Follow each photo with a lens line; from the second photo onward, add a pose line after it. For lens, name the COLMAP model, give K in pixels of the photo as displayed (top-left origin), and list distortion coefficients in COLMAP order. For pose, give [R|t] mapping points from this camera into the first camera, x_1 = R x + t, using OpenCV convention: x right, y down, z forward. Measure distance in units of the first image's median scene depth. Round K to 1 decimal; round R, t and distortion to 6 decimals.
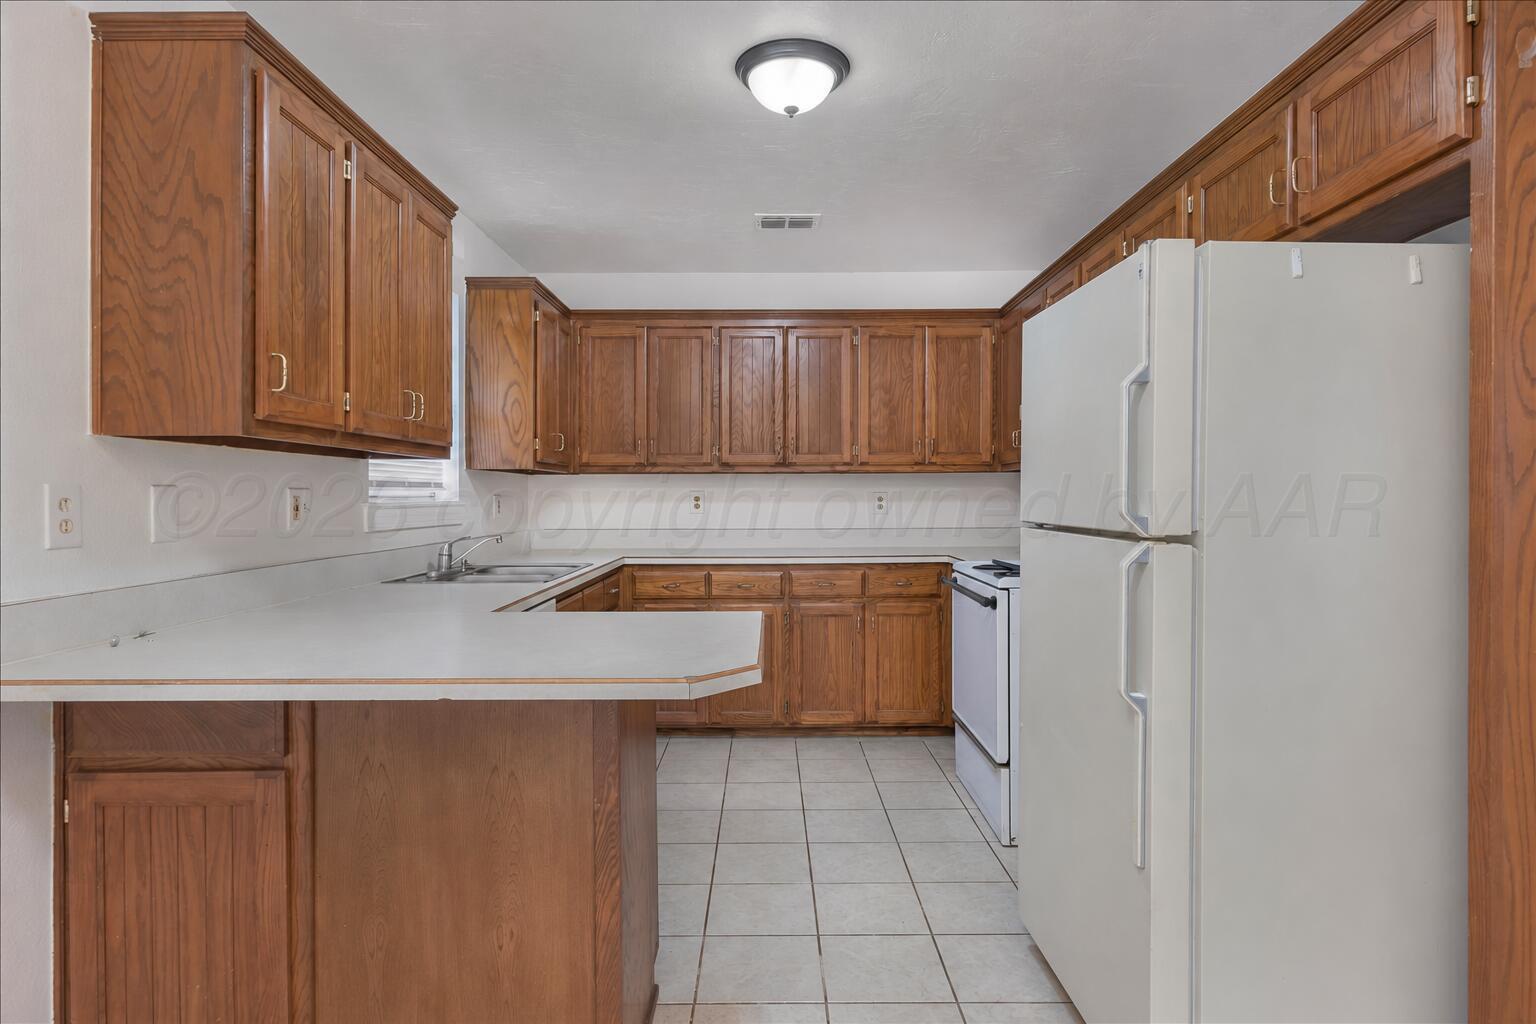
lens RADIAL K [[845.5, 0, 776.4], [0, 845.5, 491.8], [0, 0, 1]] dist [-0.000881, -0.017598]
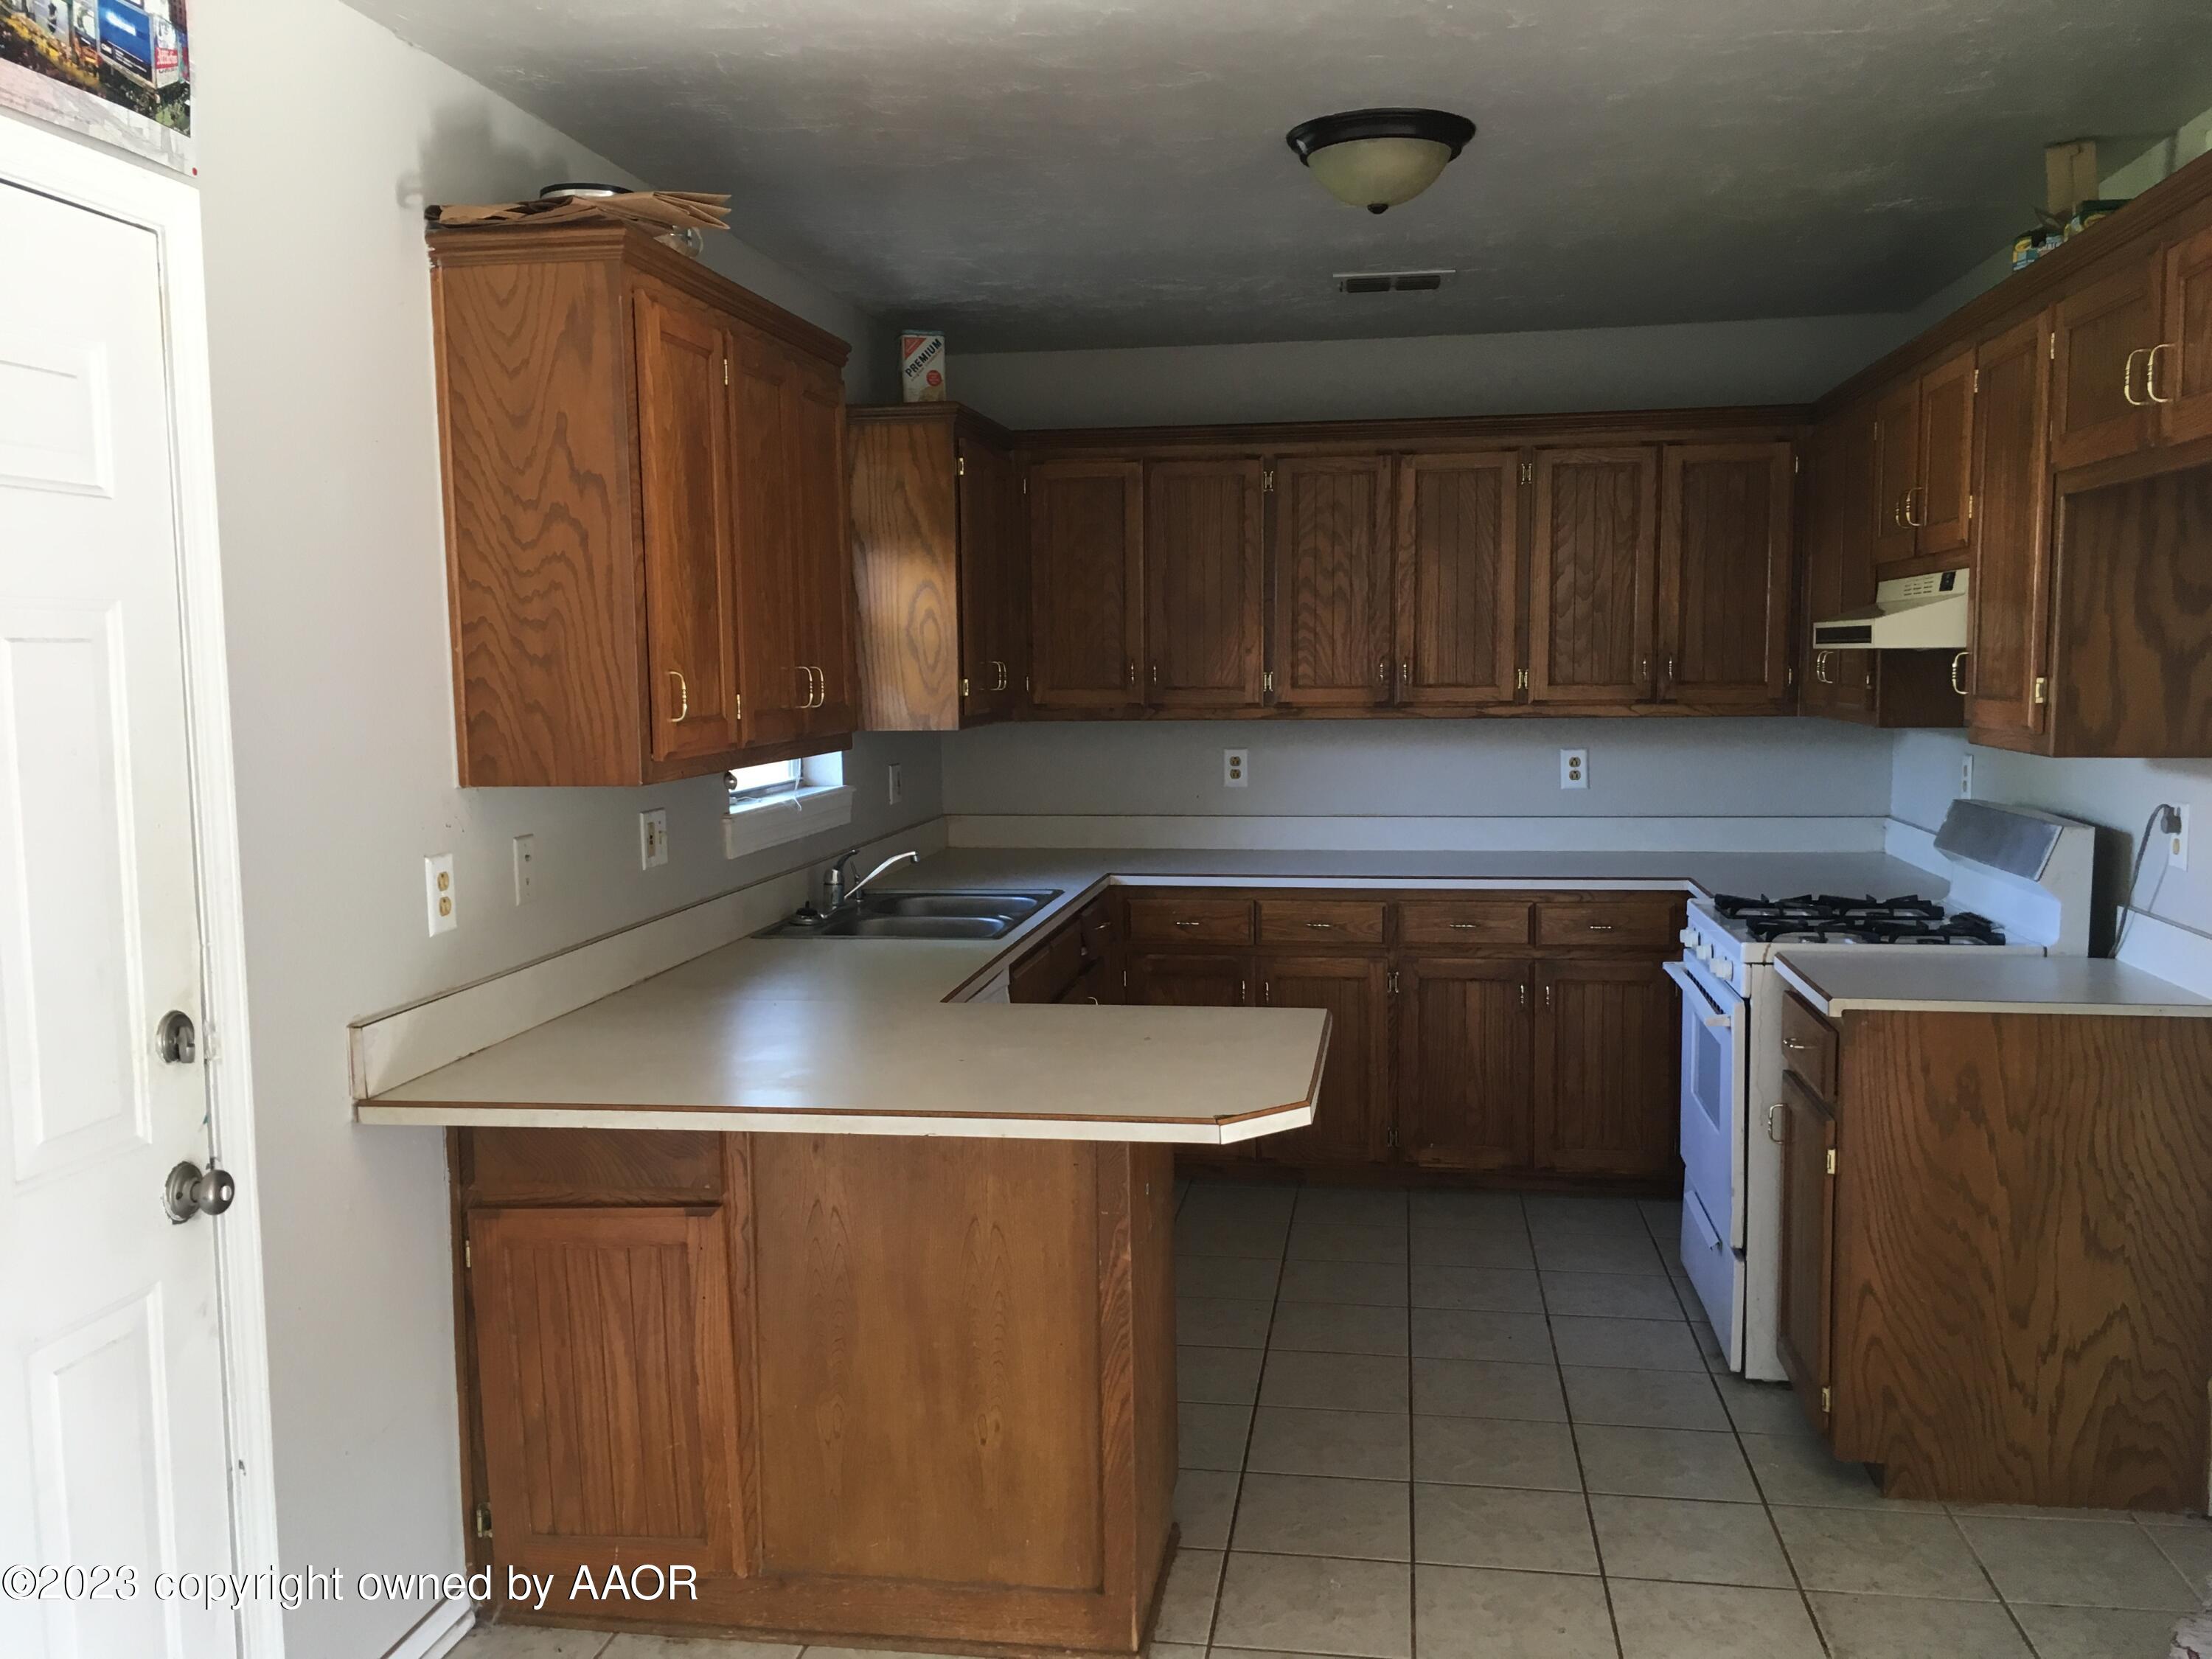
lens RADIAL K [[1827.4, 0, 1106.0], [0, 1827.4, 829.5], [0, 0, 1]] dist [0.002961, -0.004913]
pose [[0.986089, 0.004326, -0.166160, 0.043331], [0.011505, 0.995487, 0.094196, -0.121585], [0.165818, -0.094798, 0.981589, -0.388165]]
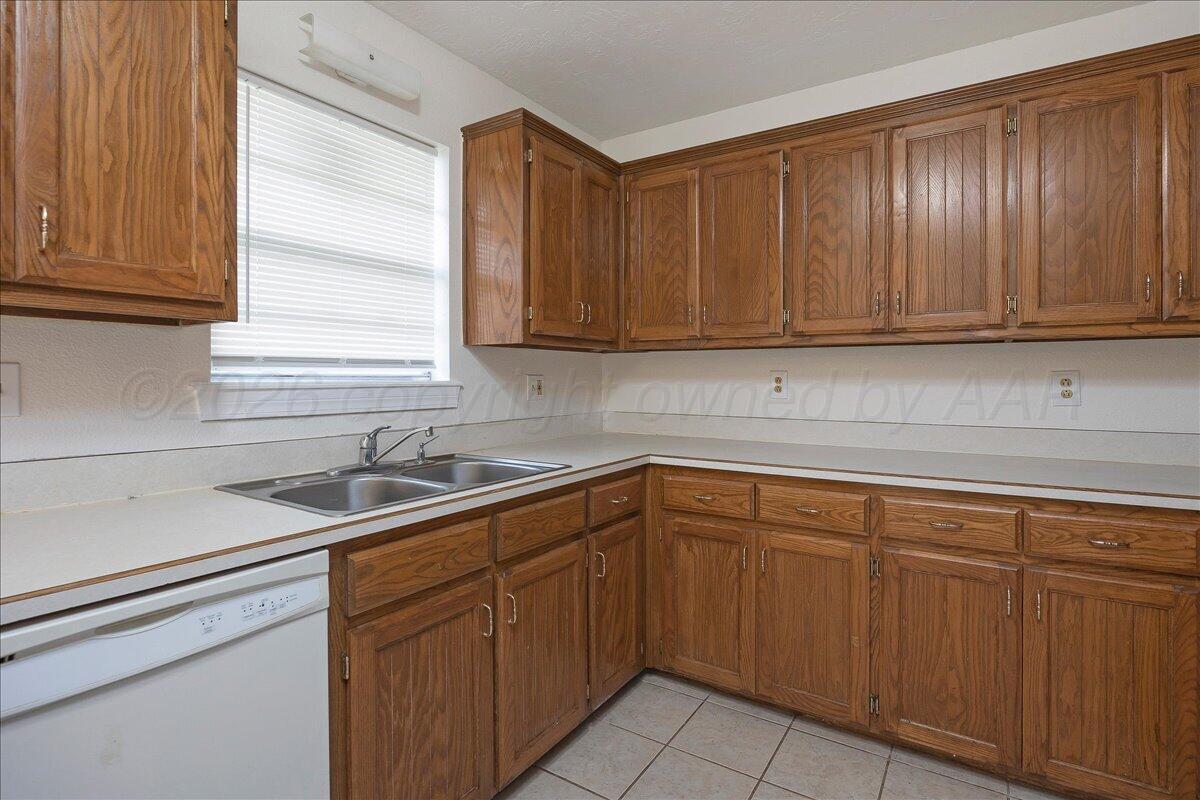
lens RADIAL K [[580.6, 0, 601.0], [0, 580.6, 380.1], [0, 0, 1]] dist [-0.024808, -0.000060]
pose [[0.835644, 0.002642, -0.549266, 0.131978], [0.000742, 0.999982, 0.005940, 0.008014], [0.549271, -0.005371, 0.835627, 0.890043]]
